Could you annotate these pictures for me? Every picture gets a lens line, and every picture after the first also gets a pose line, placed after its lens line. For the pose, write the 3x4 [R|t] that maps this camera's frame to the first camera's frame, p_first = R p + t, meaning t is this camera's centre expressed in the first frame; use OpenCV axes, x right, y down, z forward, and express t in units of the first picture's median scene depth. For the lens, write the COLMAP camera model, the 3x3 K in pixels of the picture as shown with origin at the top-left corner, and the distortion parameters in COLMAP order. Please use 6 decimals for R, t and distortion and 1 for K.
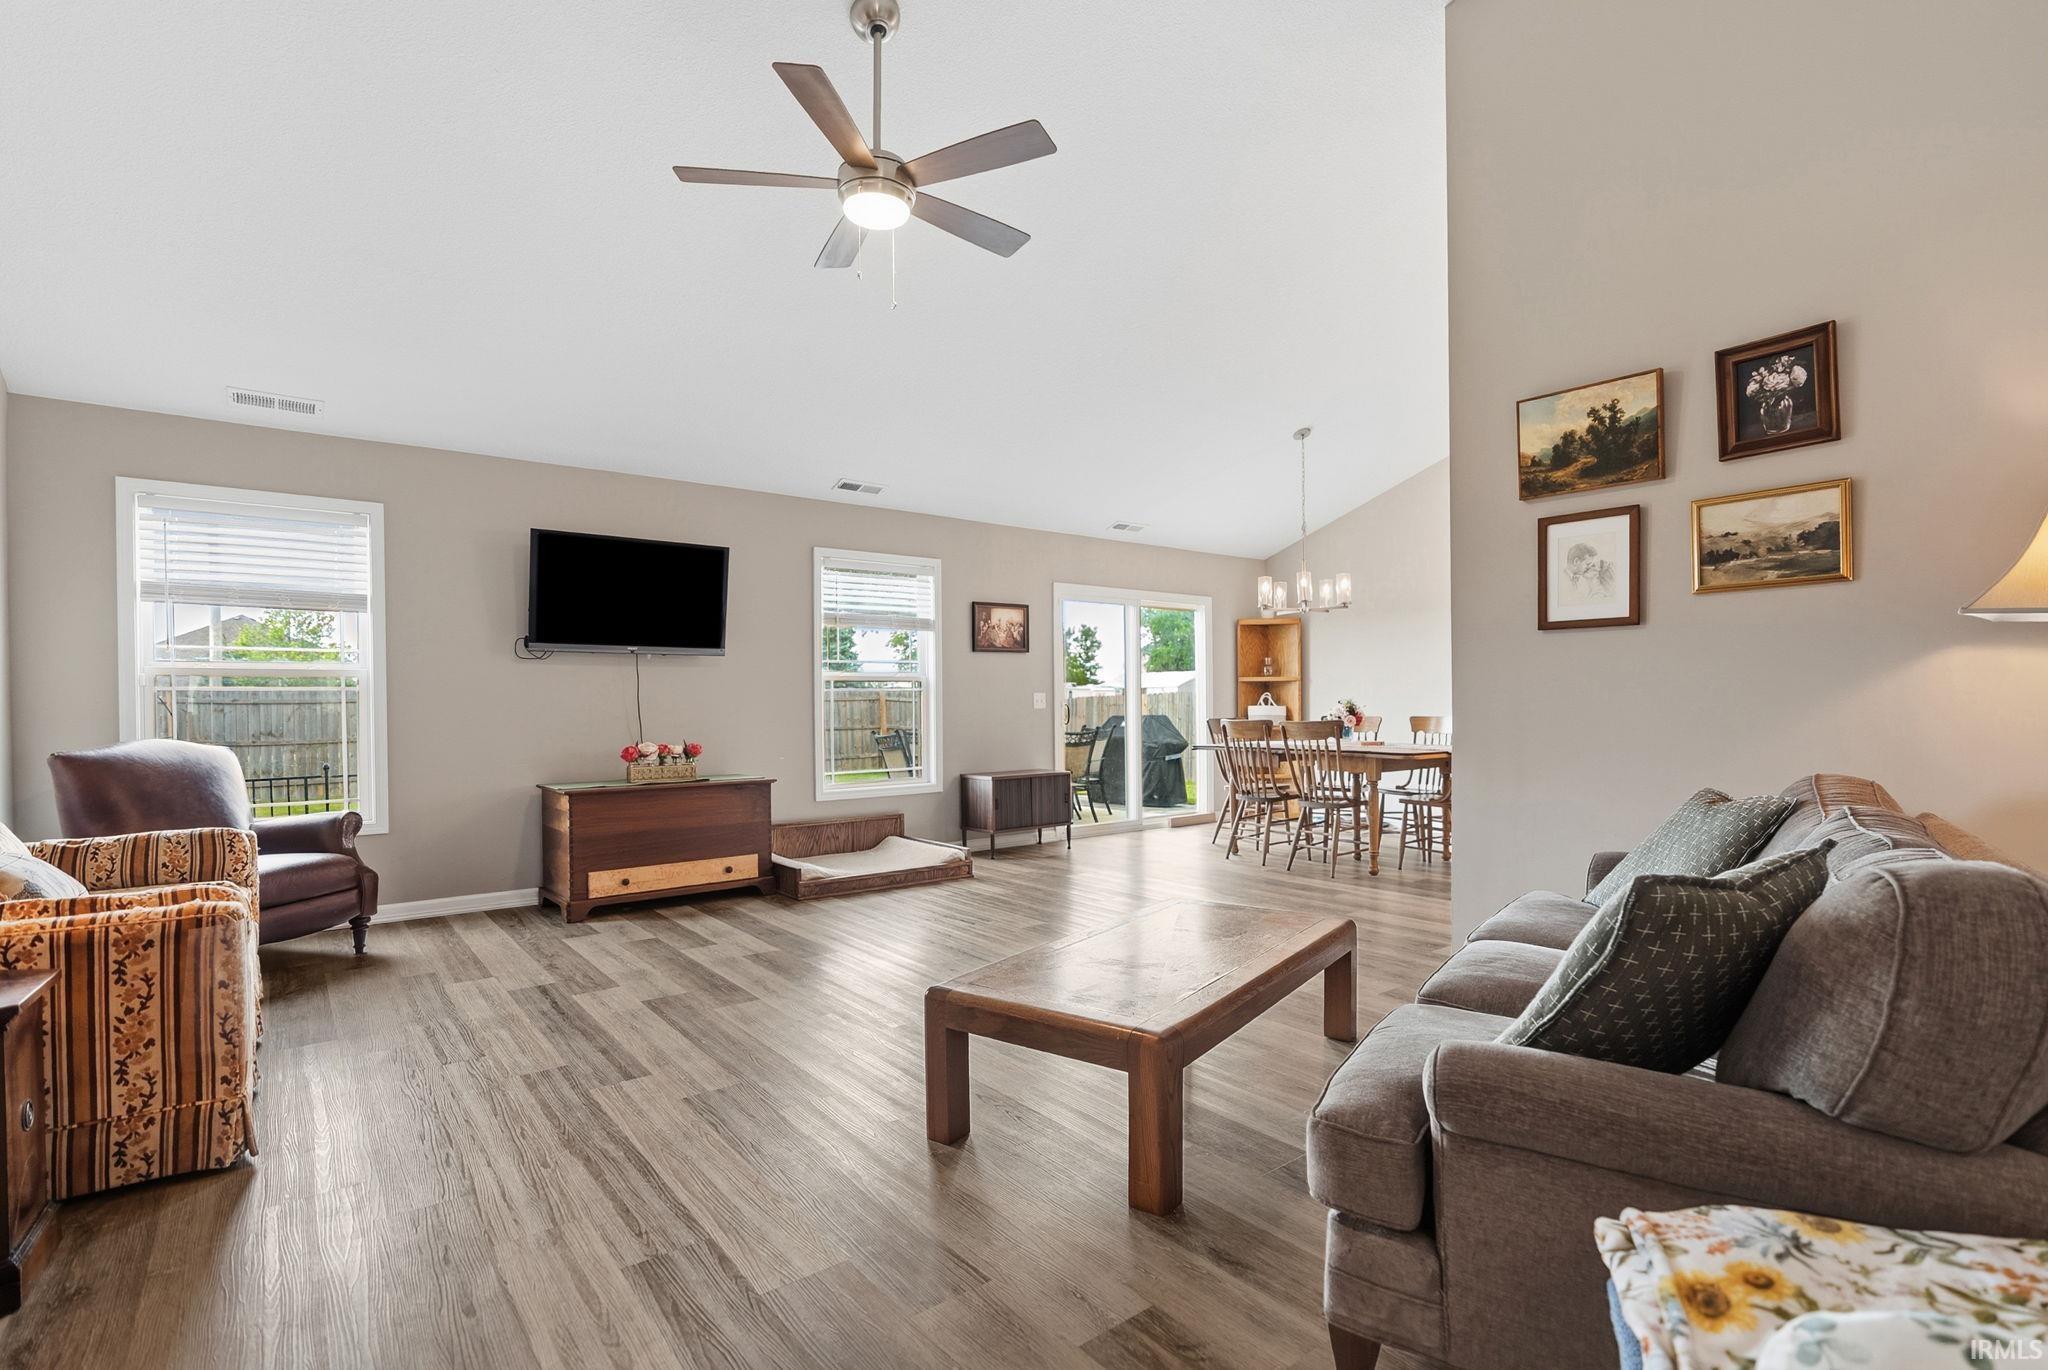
lens RADIAL K [[943.9, 0, 1024.6], [0, 943.9, 719.7], [0, 0, 1]] dist [-0.015027, 0.006232]
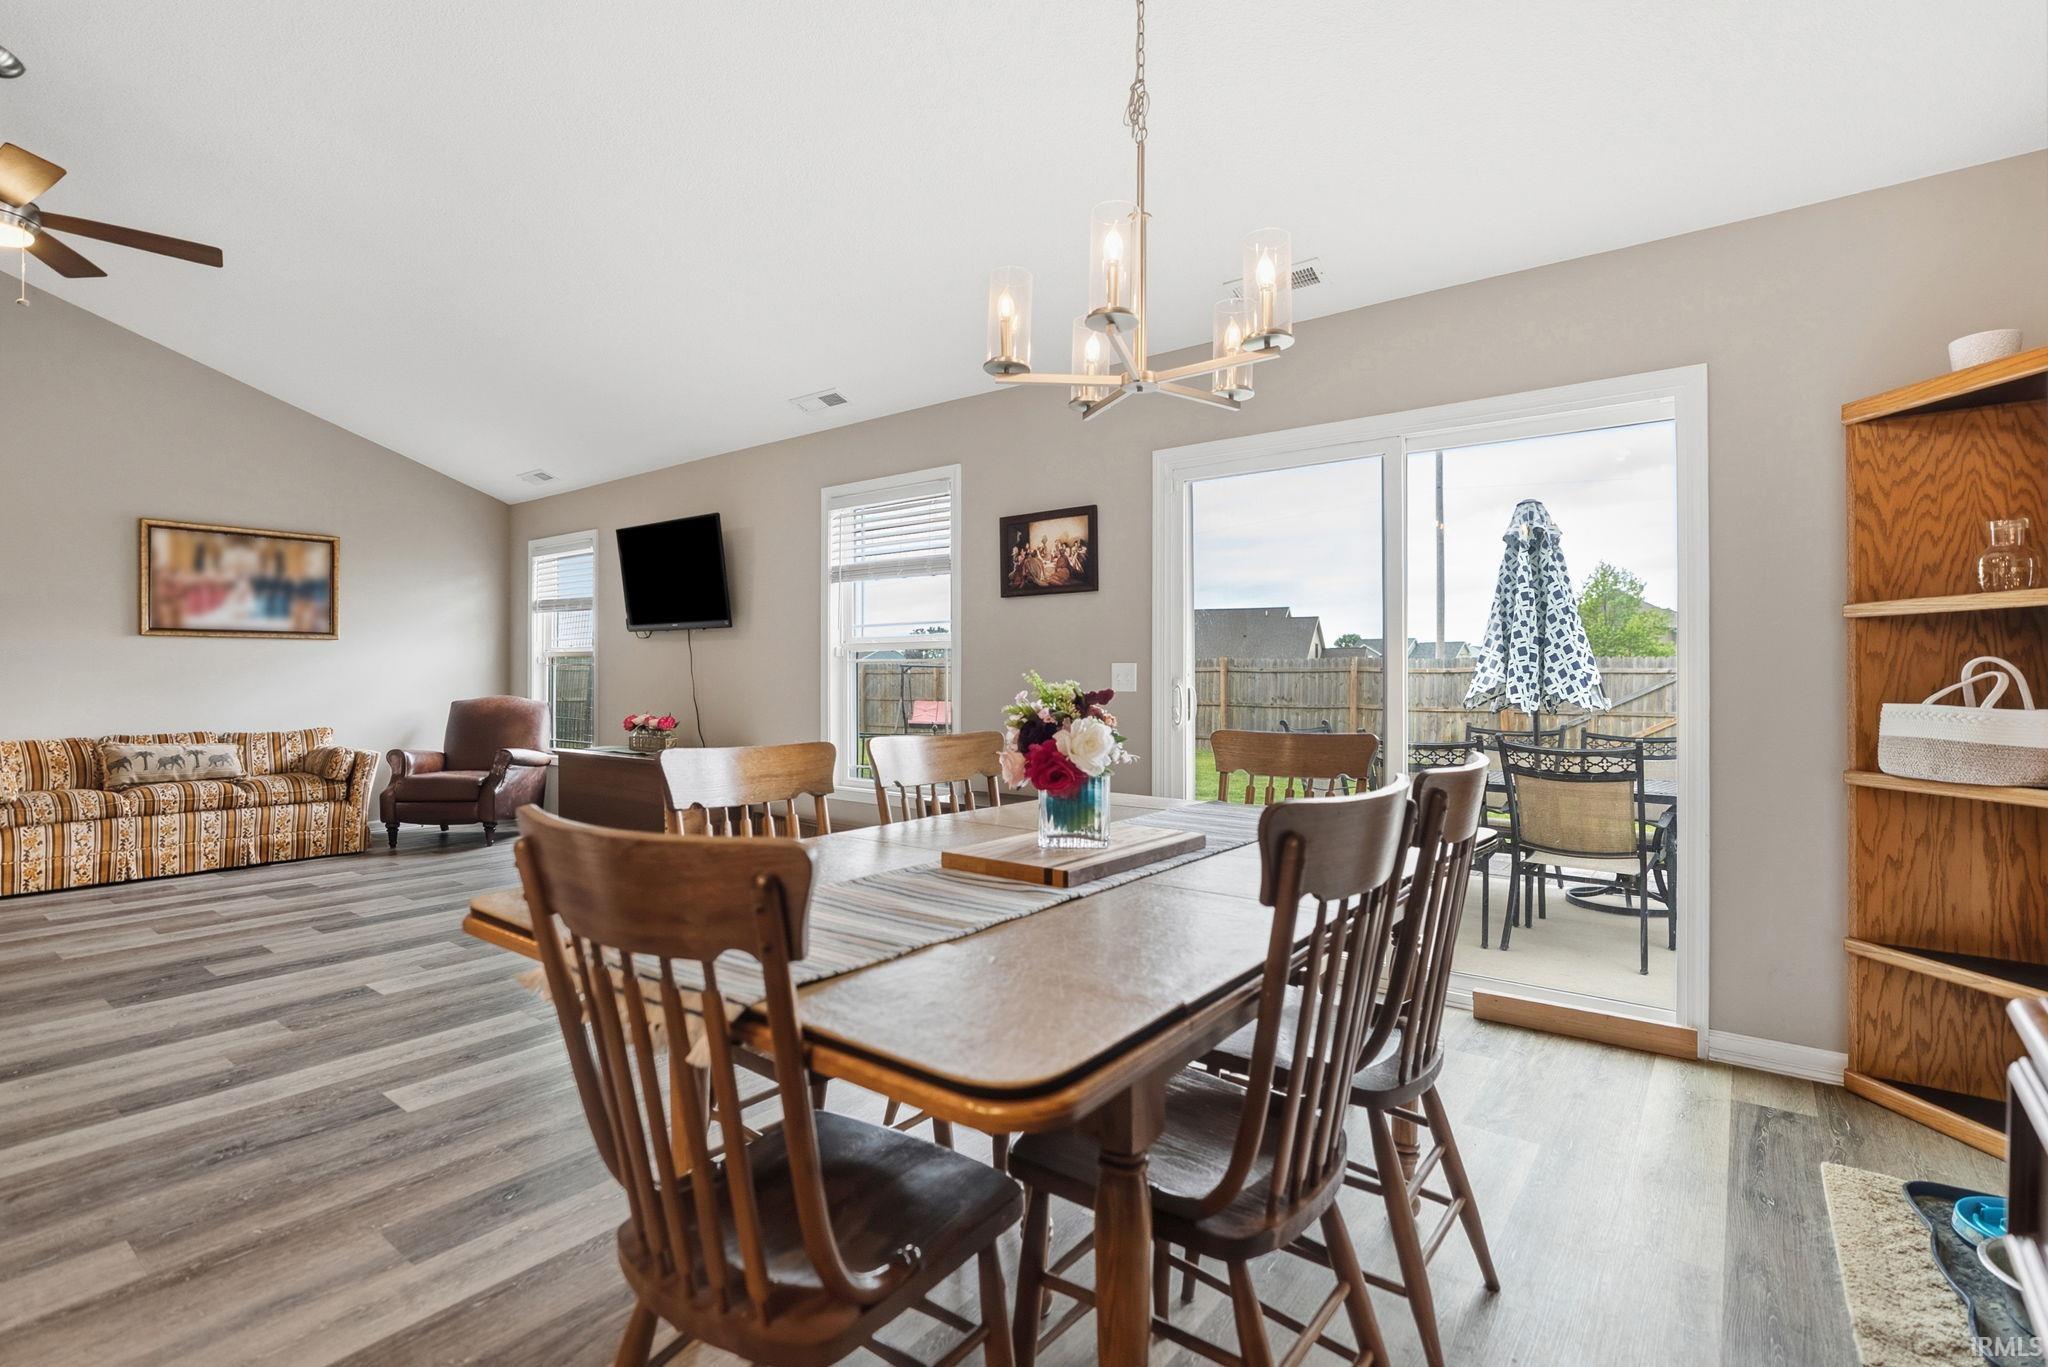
lens RADIAL K [[943.9, 0, 1029.7], [0, 943.9, 661.0], [0, 0, 1]] dist [-0.015027, 0.006232]
pose [[0.249282, -0.003950, -0.968423, 1.160354], [-0.020140, 0.999754, -0.009262, -0.052718], [0.968221, 0.021813, 0.249142, 1.813919]]
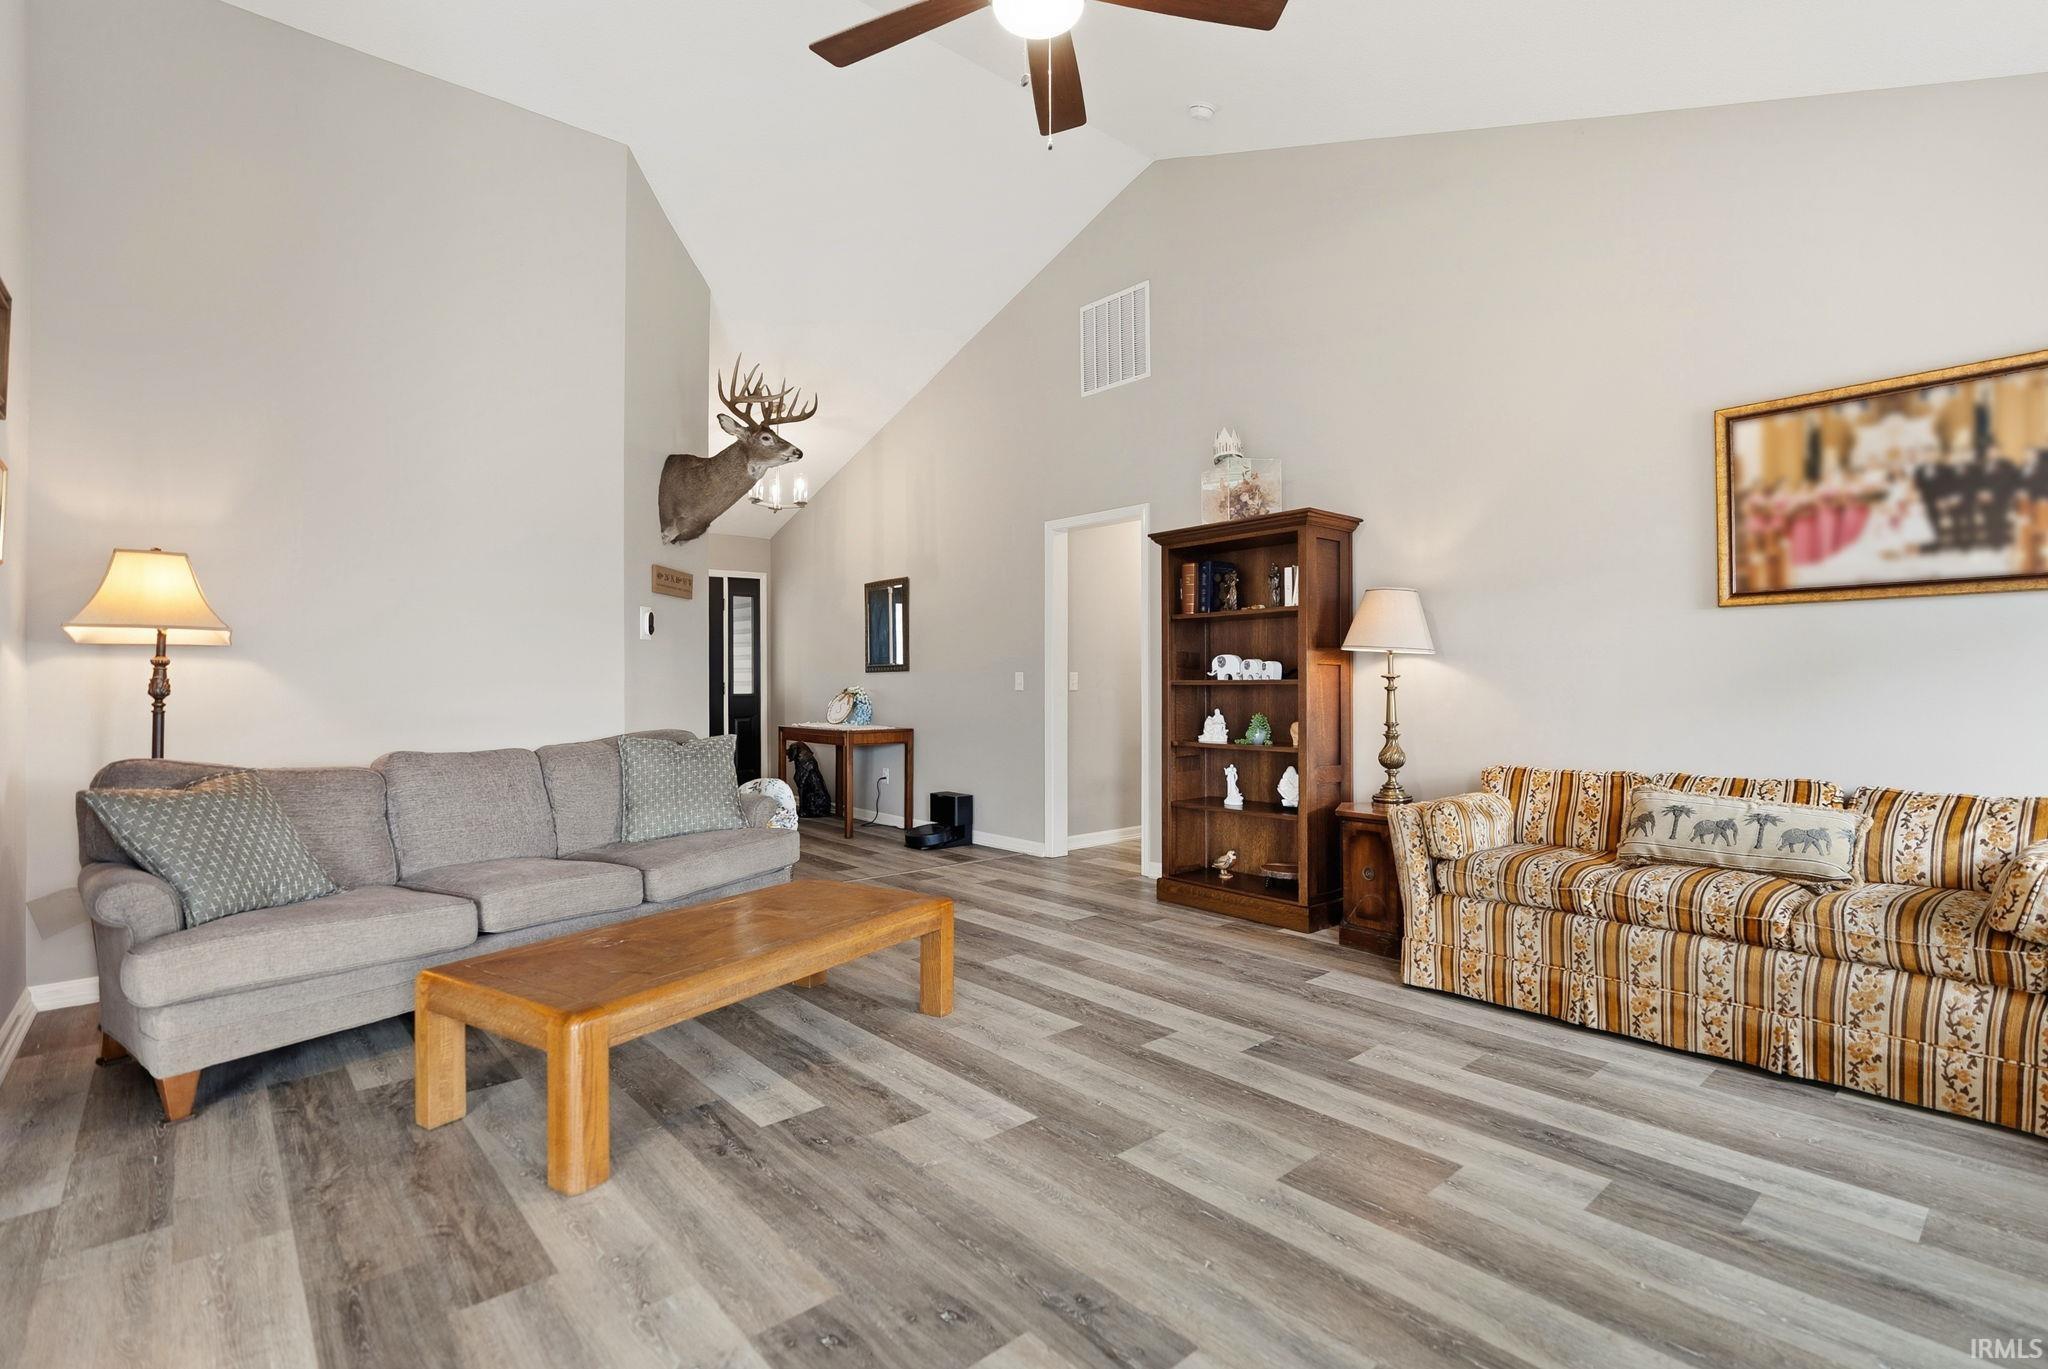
lens RADIAL K [[943.9, 0, 1053.3], [0, 943.9, 682.6], [0, 0, 1]] dist [-0.015027, 0.006232]
pose [[-0.997949, 0.013982, -0.062464, -0.110148], [0.012990, 0.999783, 0.016267, -0.027799], [0.062678, 0.015422, -0.997915, 1.636887]]
